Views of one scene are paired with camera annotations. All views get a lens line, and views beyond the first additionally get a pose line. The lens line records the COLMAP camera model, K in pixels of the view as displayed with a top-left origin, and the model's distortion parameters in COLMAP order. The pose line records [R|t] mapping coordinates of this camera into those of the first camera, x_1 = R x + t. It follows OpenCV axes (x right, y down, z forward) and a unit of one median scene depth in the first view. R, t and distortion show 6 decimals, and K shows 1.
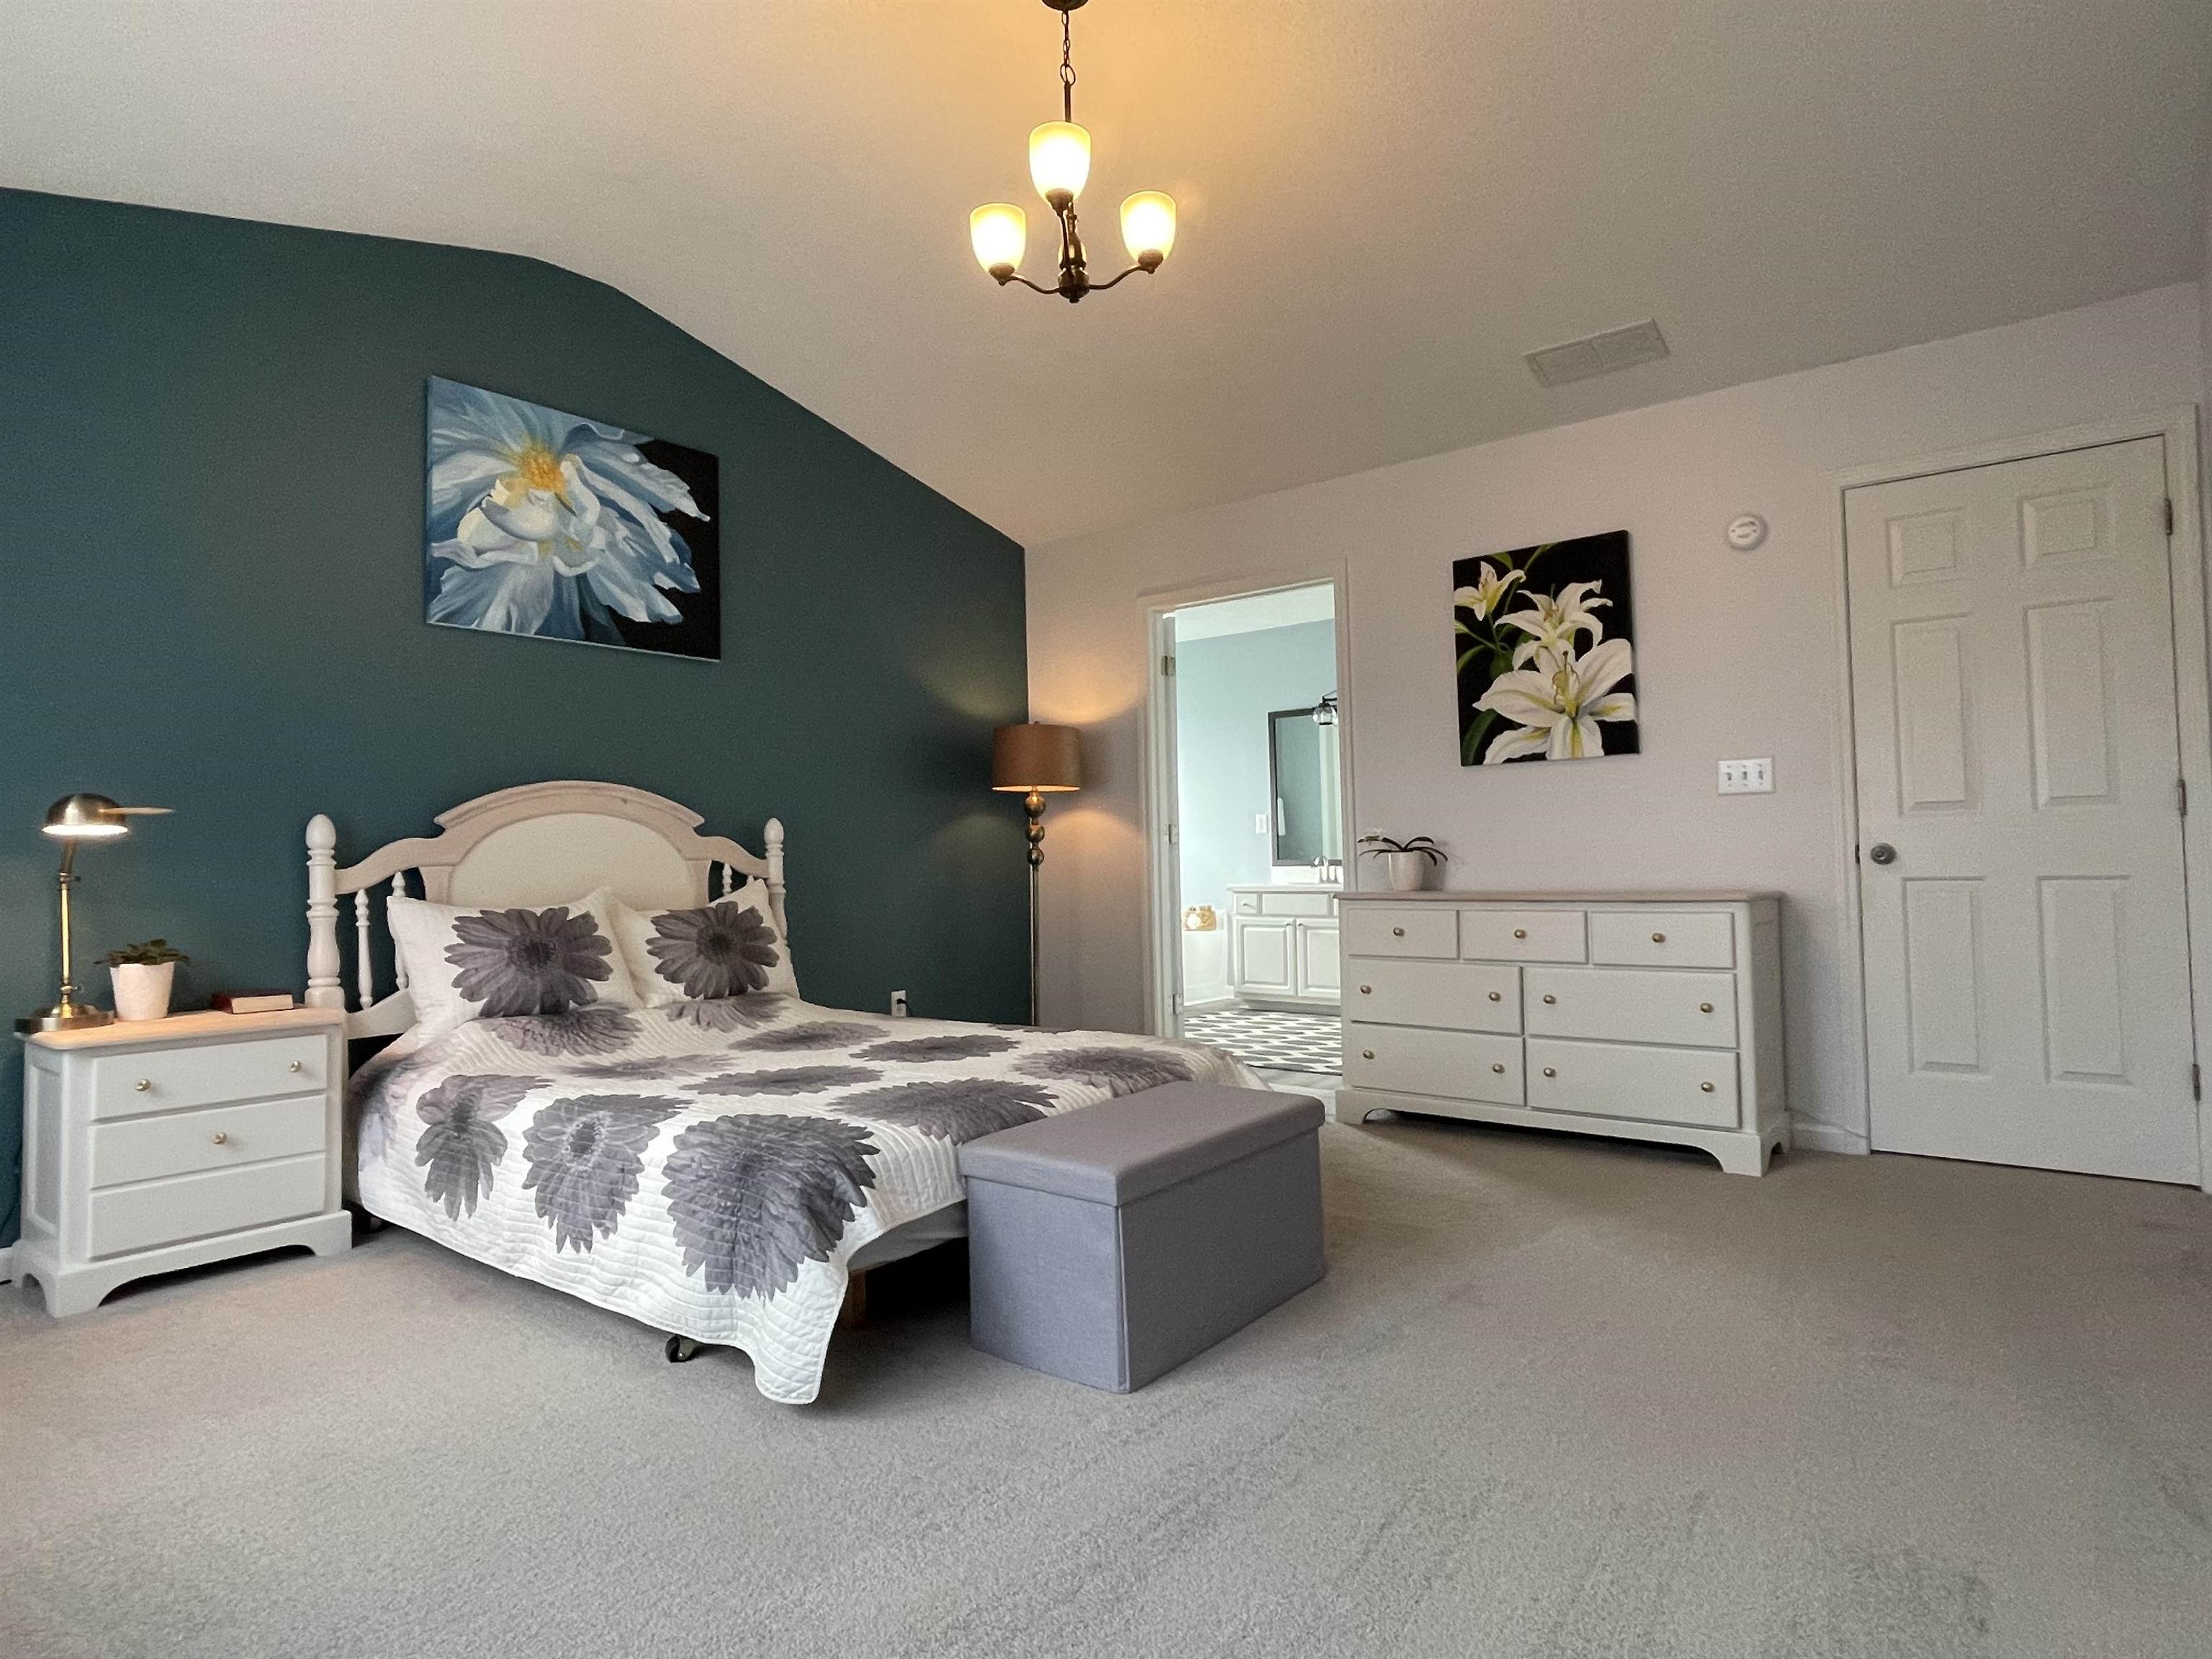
lens RADIAL K [[1219.0, 0, 1110.7], [0, 1219.0, 821.2], [0, 0, 1]] dist [-0.022978, -0.000563]
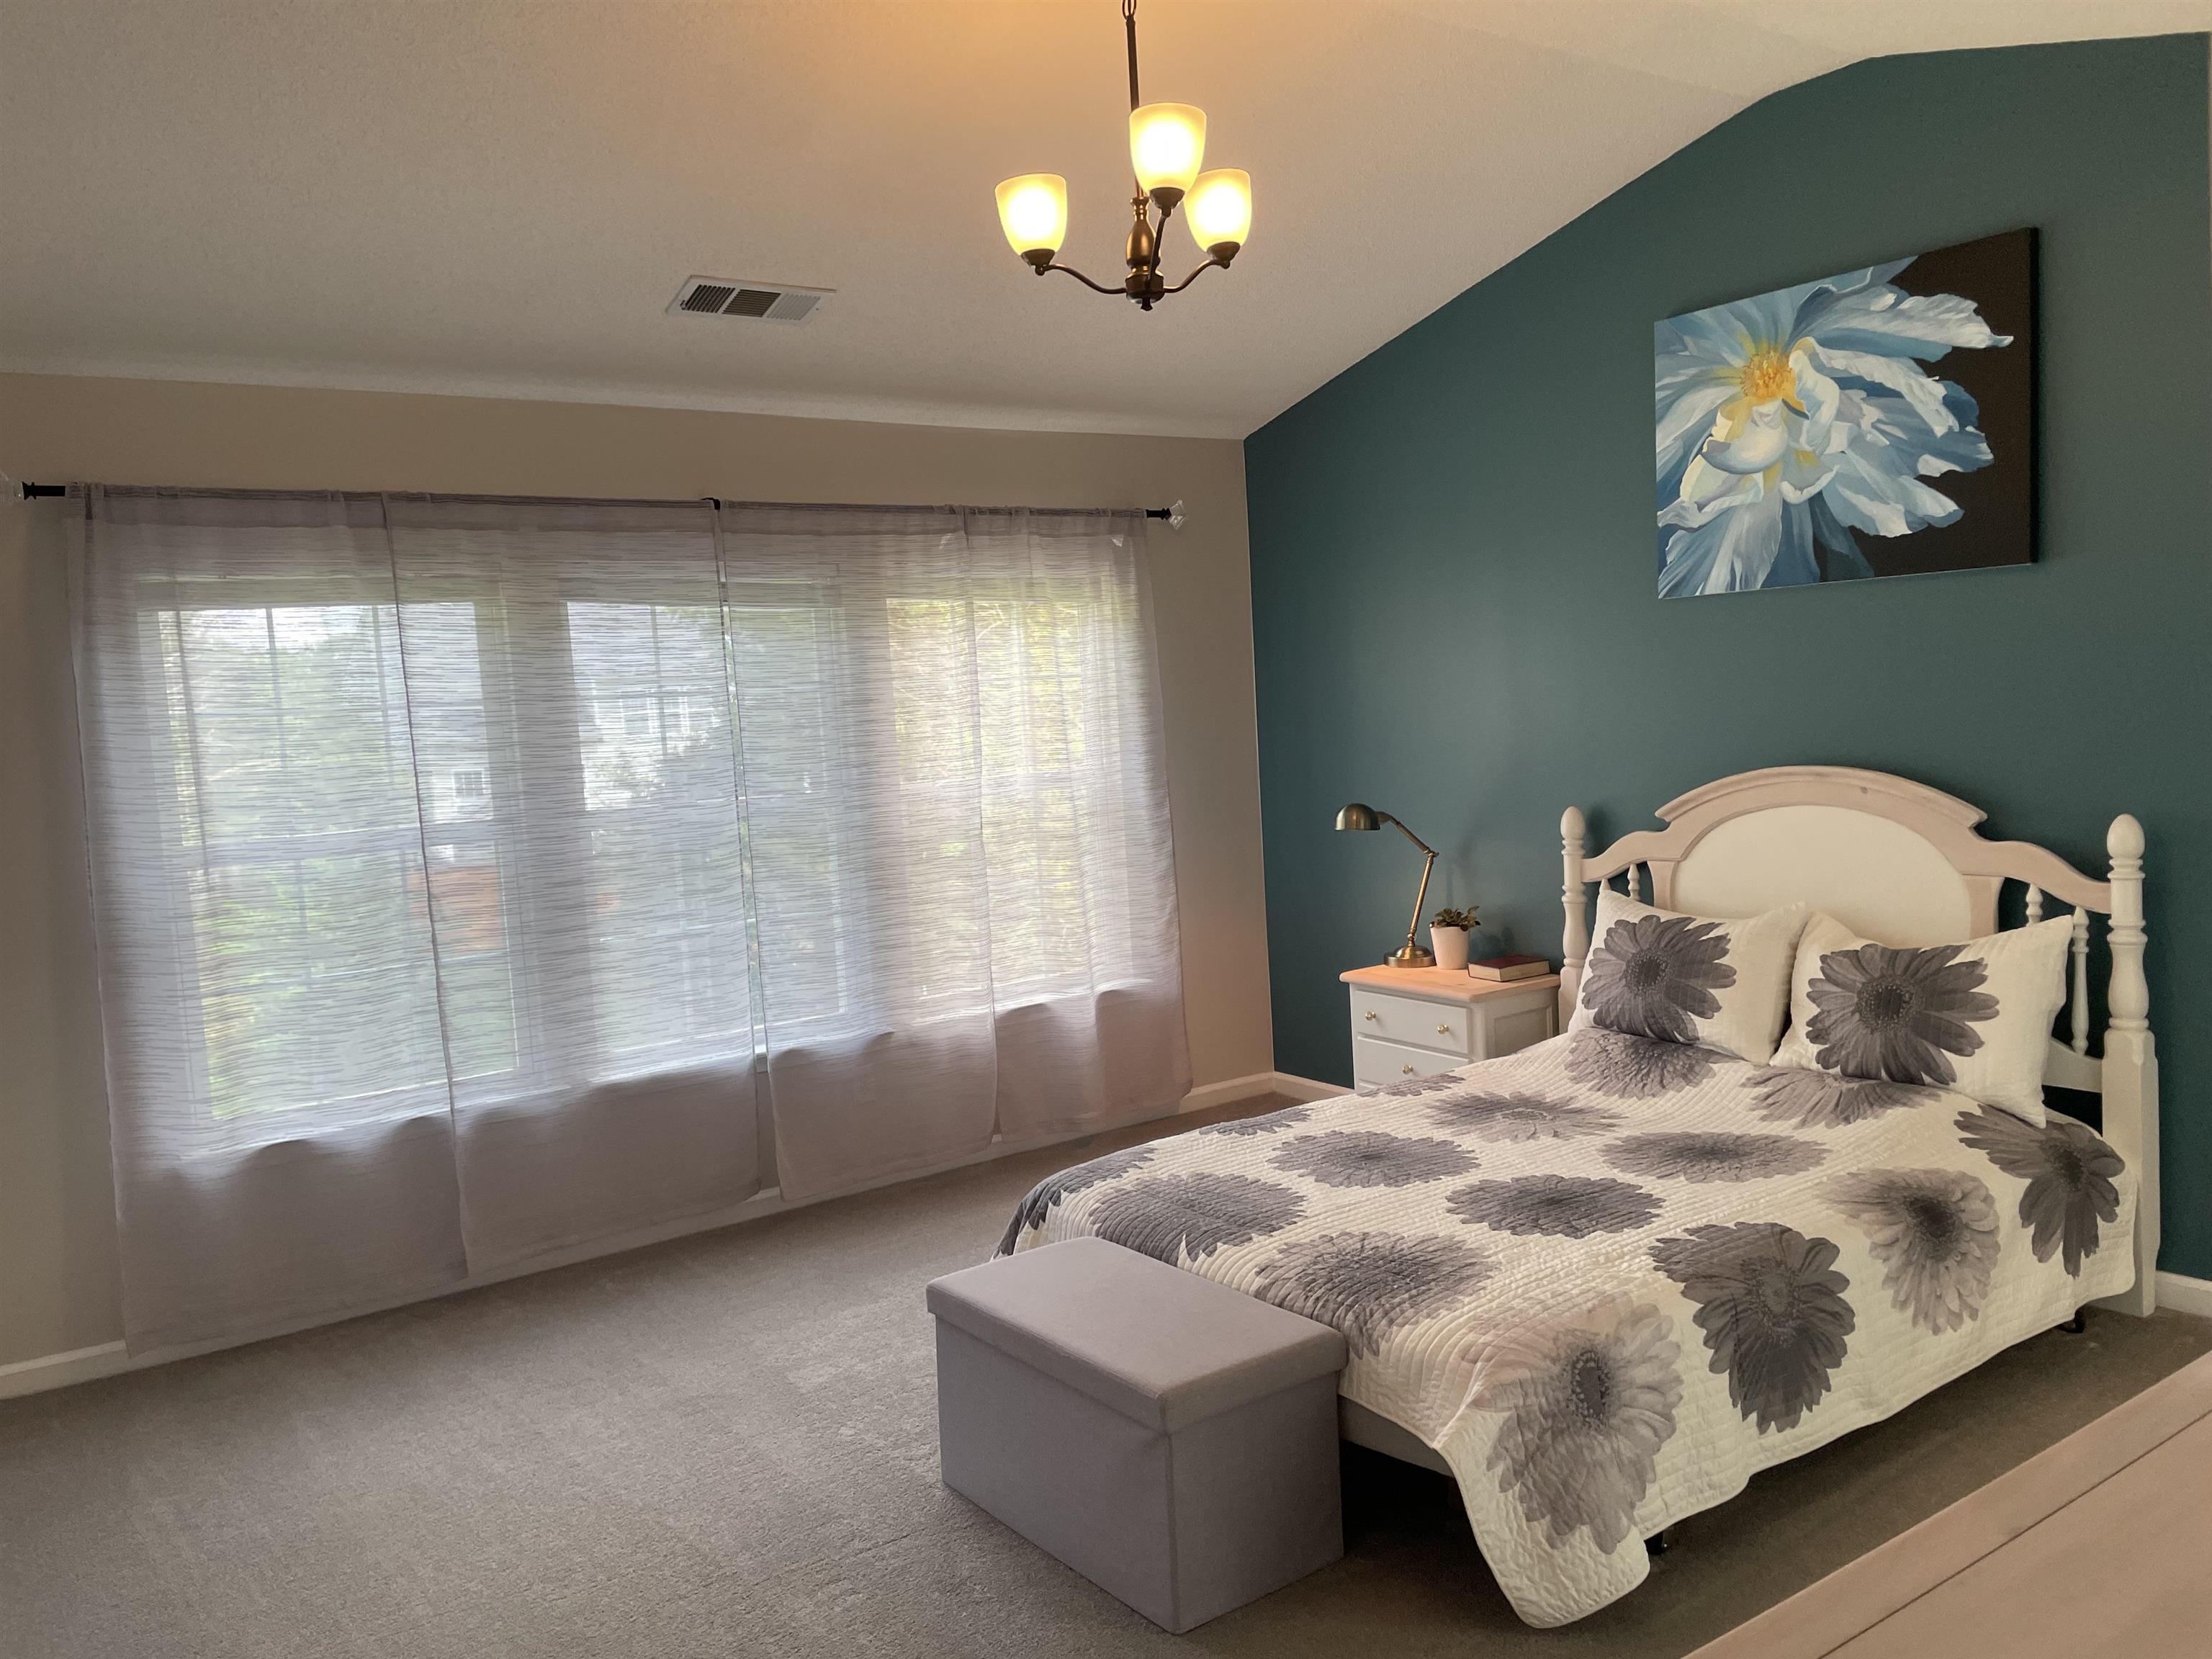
lens RADIAL K [[1710.1, 0, 1107.2], [0, 1710.1, 833.5], [0, 0, 1]] dist [0.040824, -0.000571]
pose [[-0.282522, 0.115335, -0.952302, 0.763011], [0.093957, 0.991299, 0.092183, -0.134617], [0.954648, -0.063432, -0.290900, 0.882590]]
